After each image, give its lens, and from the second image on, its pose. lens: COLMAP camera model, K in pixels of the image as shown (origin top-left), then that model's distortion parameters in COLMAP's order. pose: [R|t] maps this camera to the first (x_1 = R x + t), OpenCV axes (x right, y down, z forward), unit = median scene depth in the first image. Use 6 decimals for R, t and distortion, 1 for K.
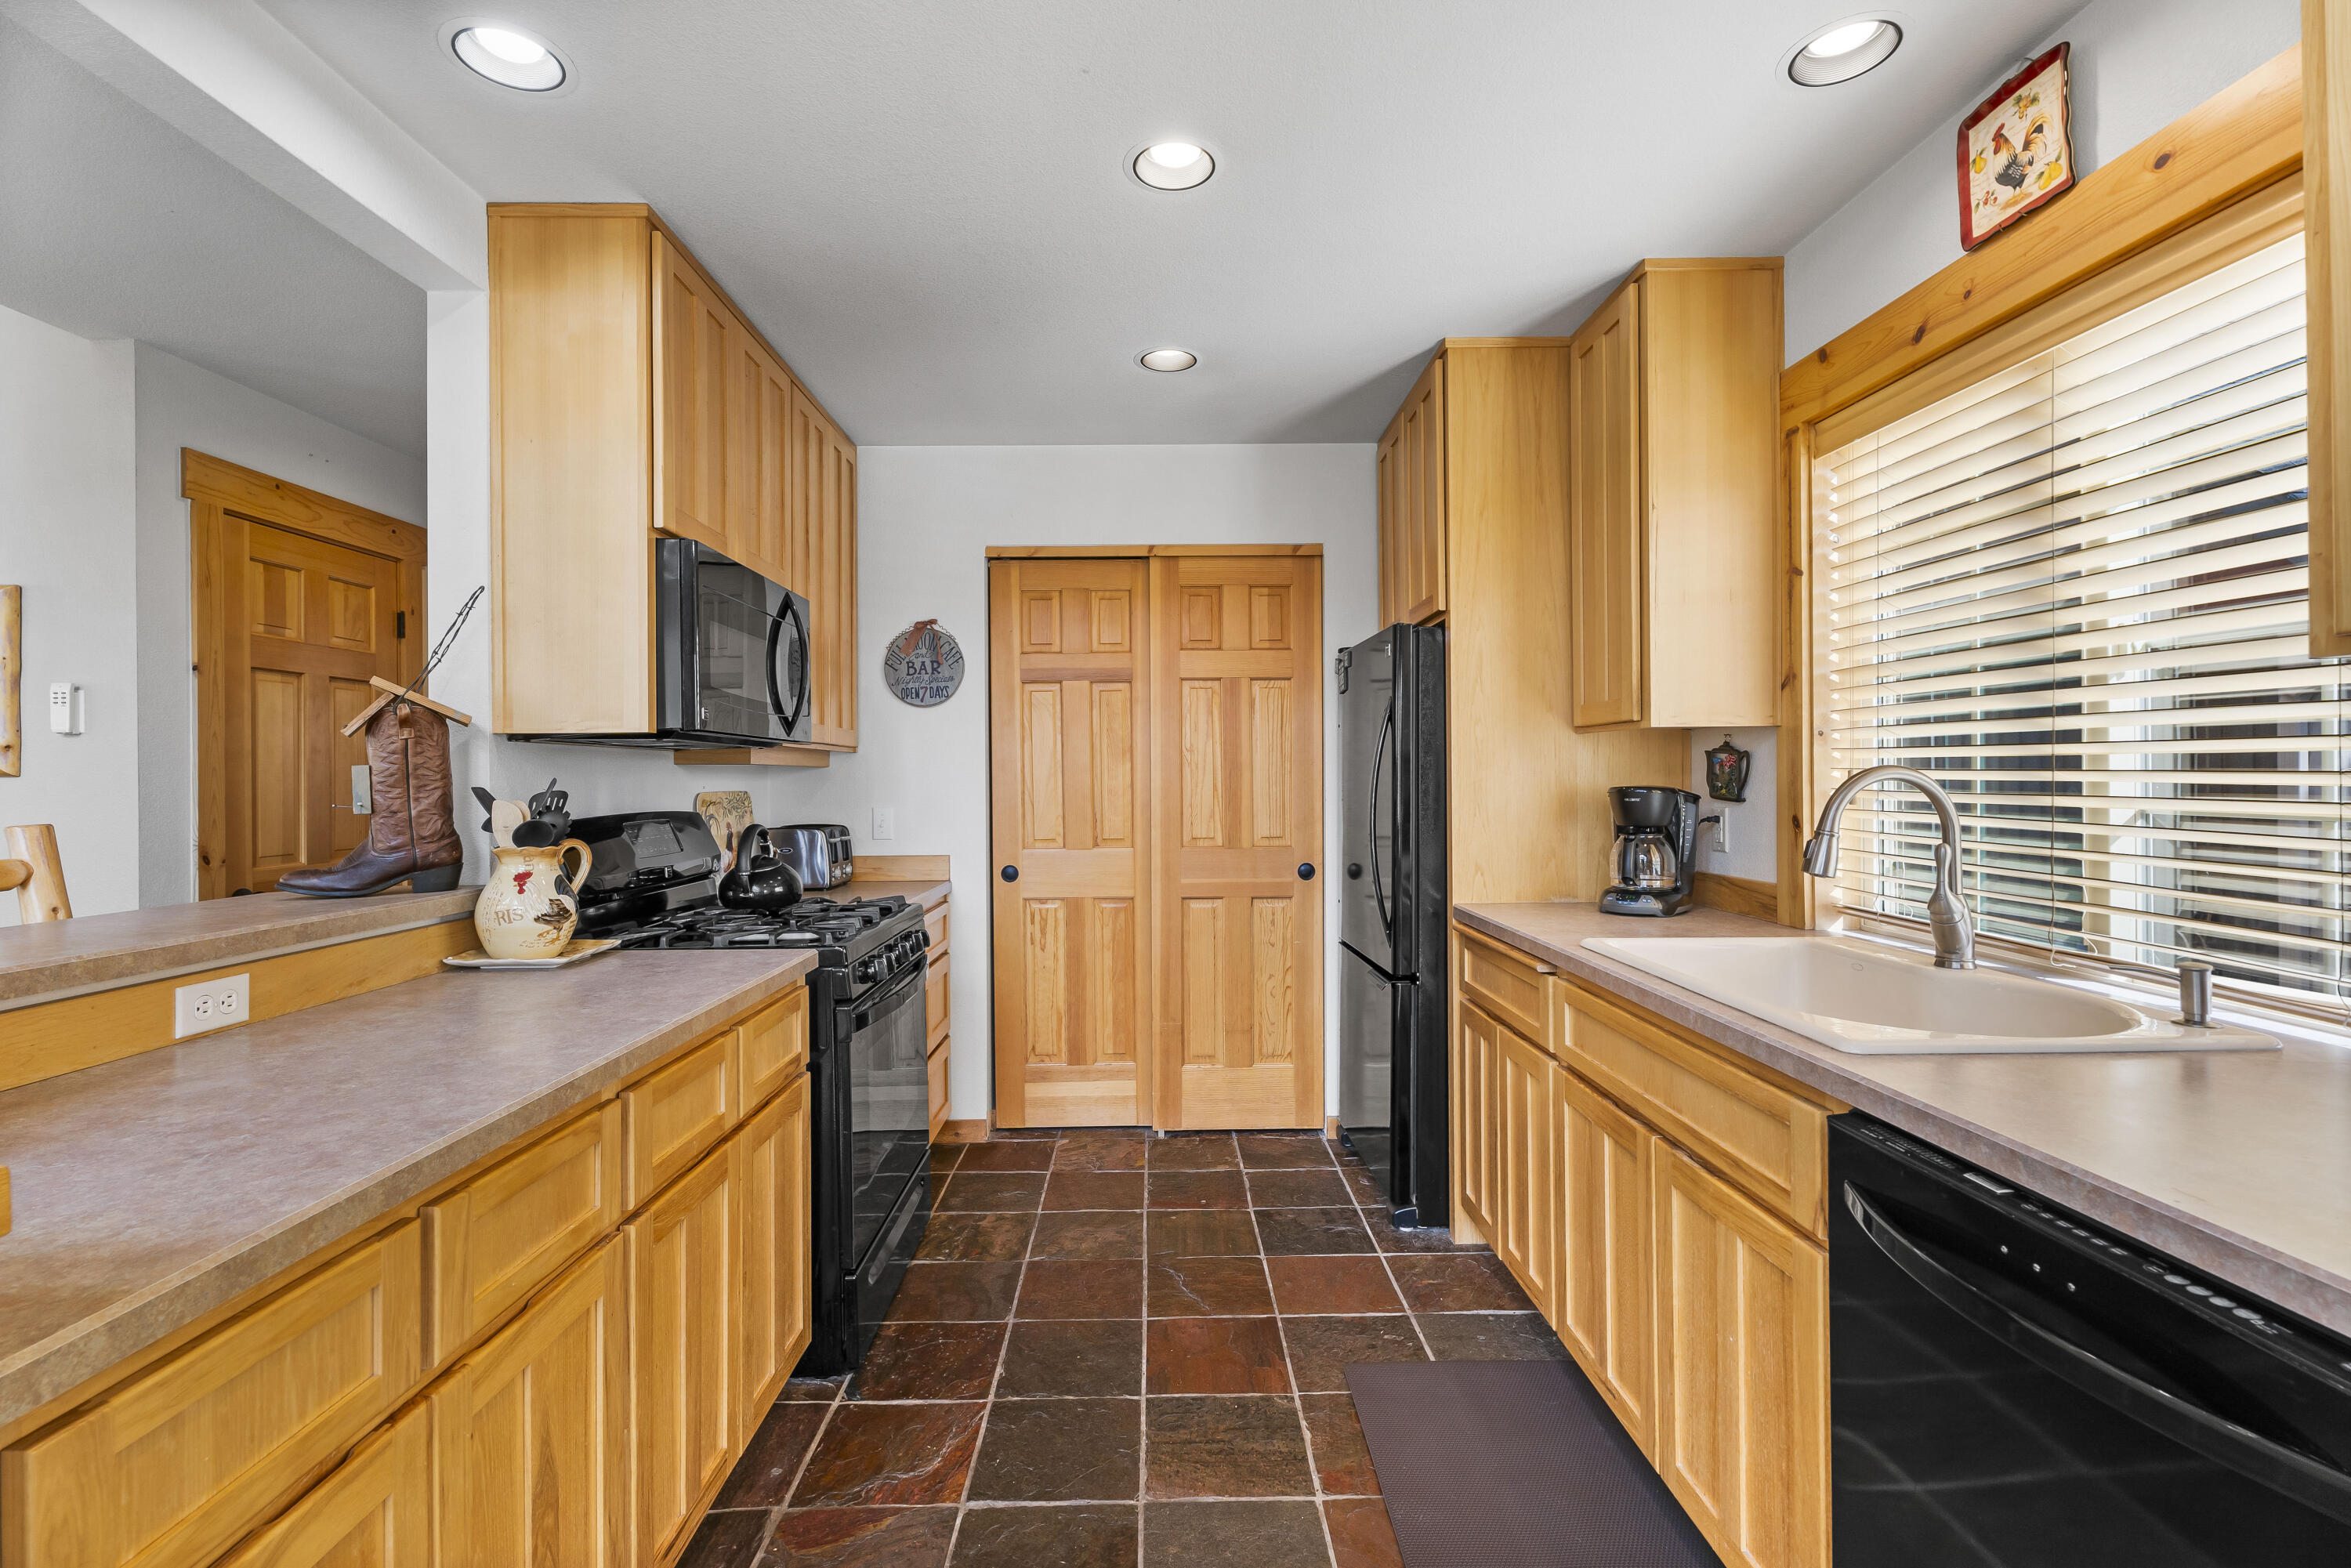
lens RADIAL K [[1031.1, 0, 1164.5], [0, 1031.1, 772.6], [0, 0, 1]] dist [0.000695, -0.000437]
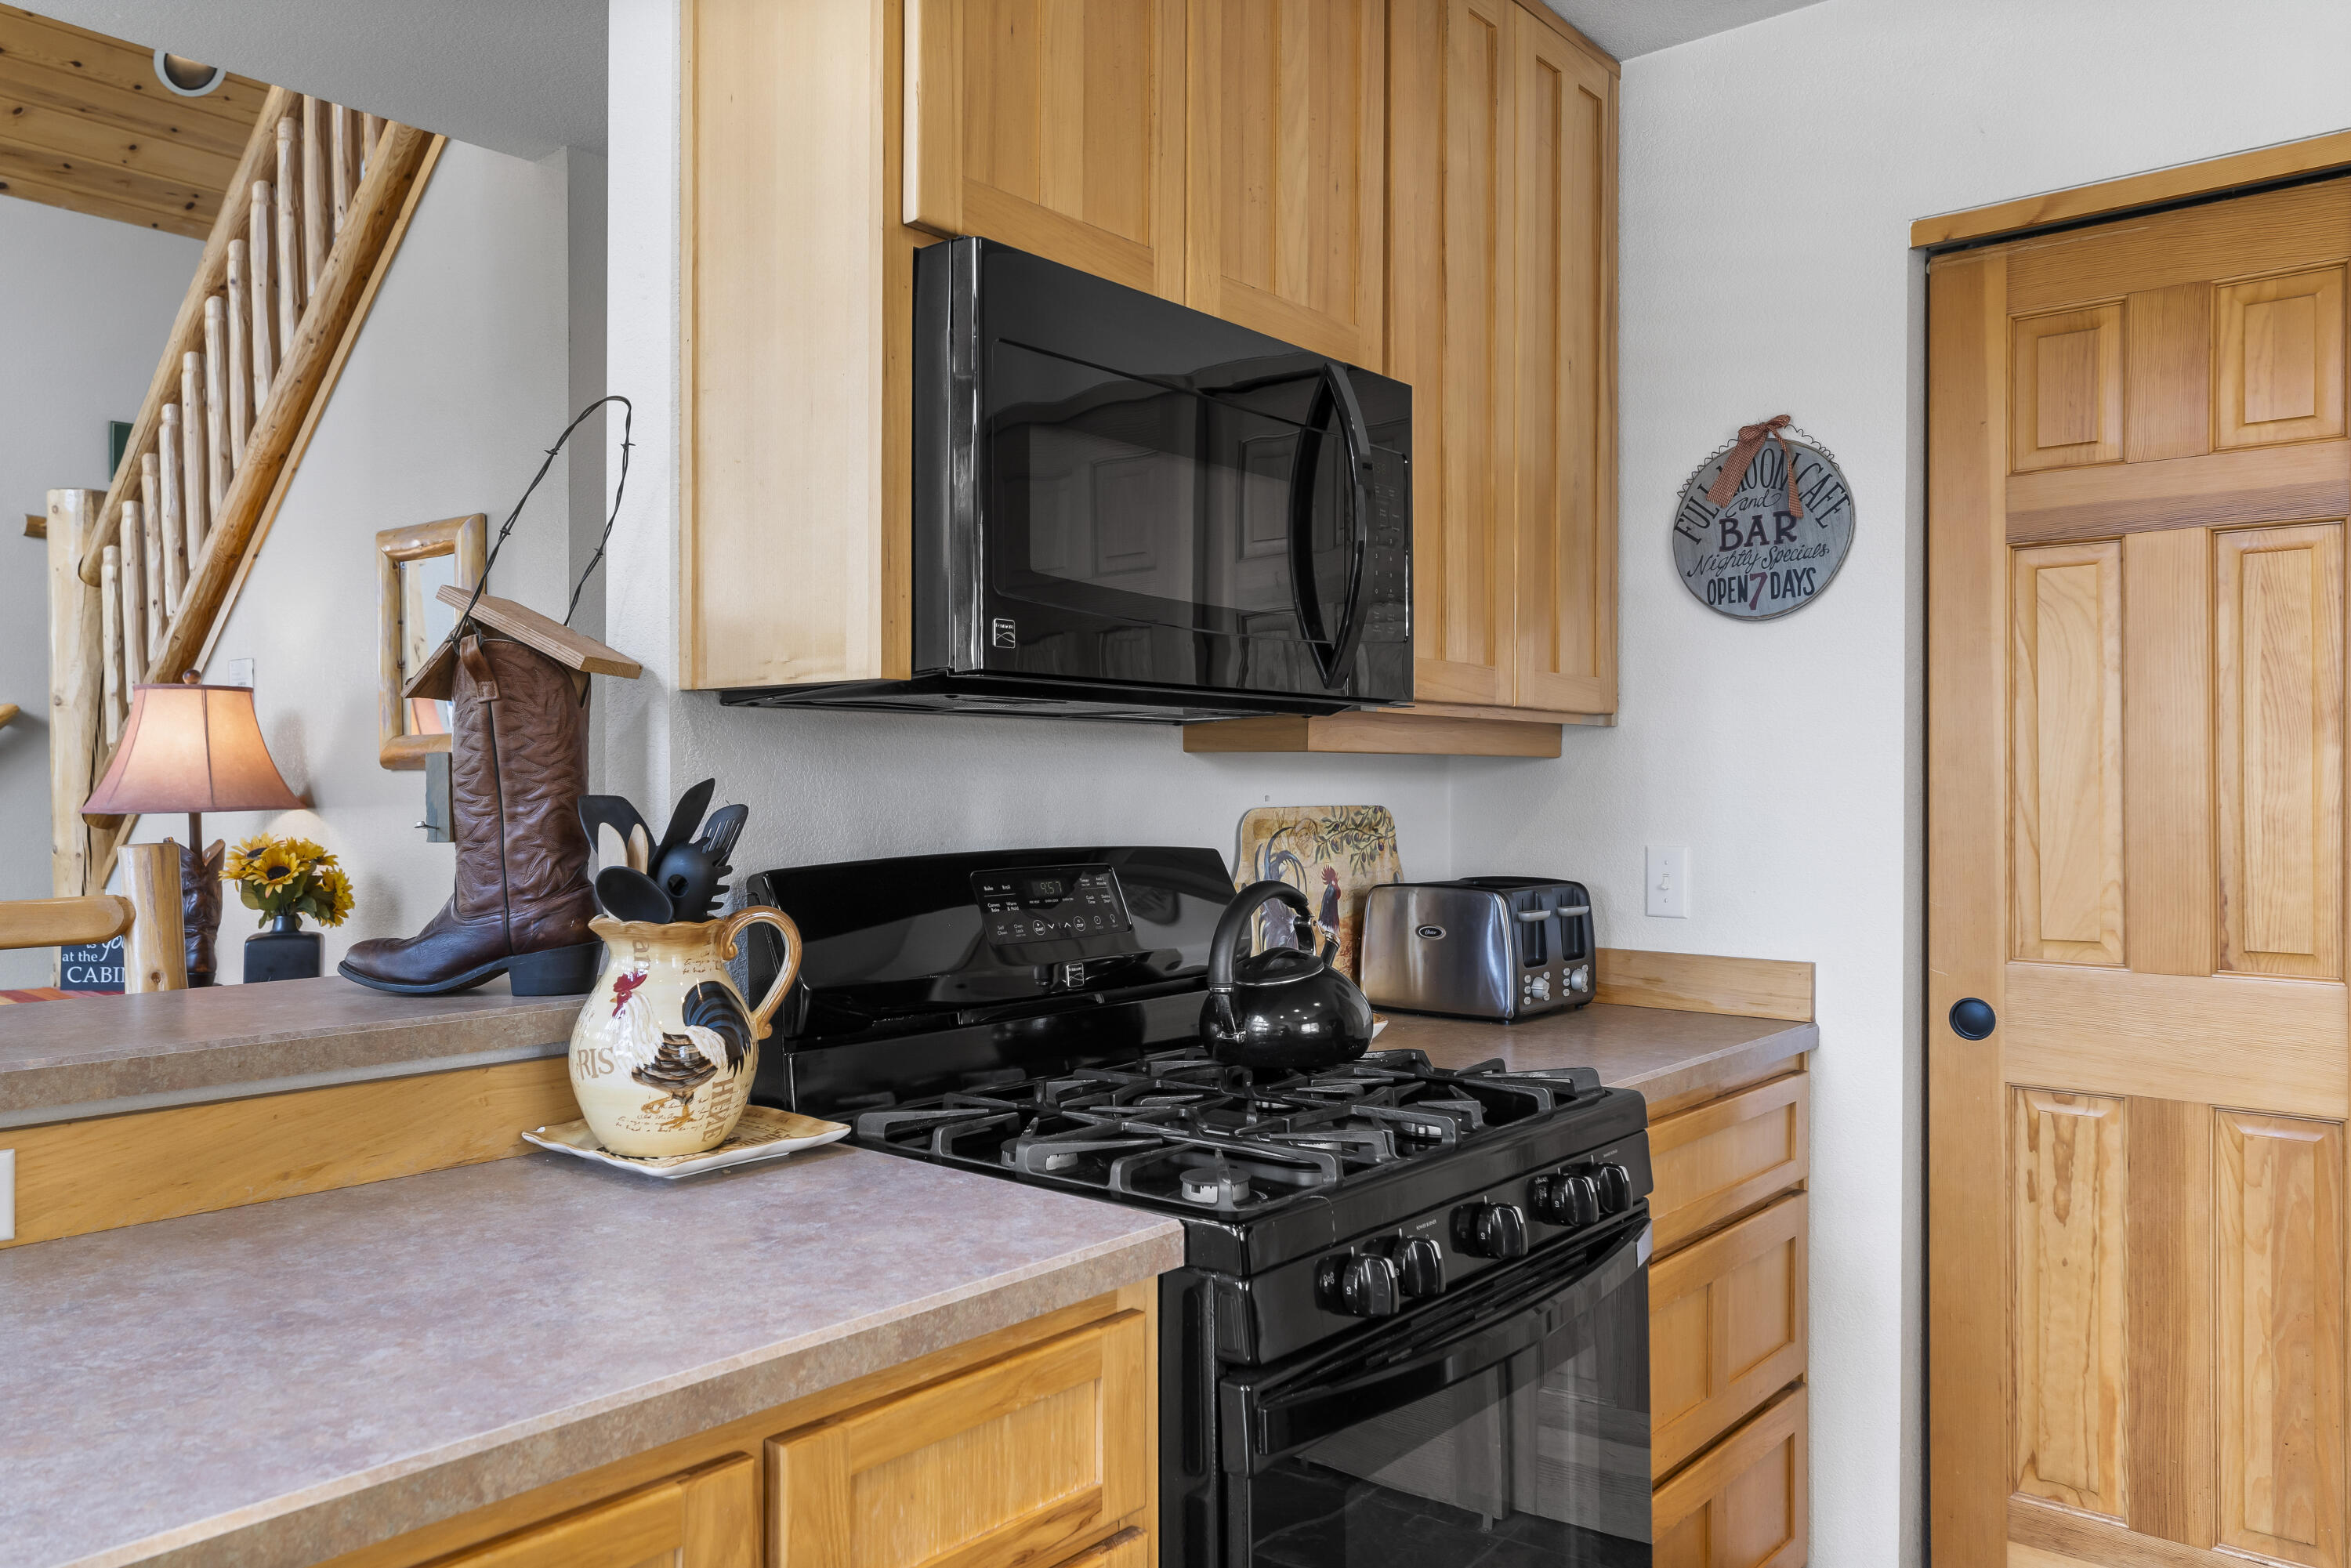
lens RADIAL K [[1661.4, 0, 1161.8], [0, 1661.4, 786.8], [0, 0, 1]] dist [-0.004178, 0.009422]
pose [[0.753523, 0.010899, -0.657332, 0.075752], [-0.003832, 0.999918, 0.012187, -0.001006], [0.657411, -0.006664, 0.753503, 0.571139]]
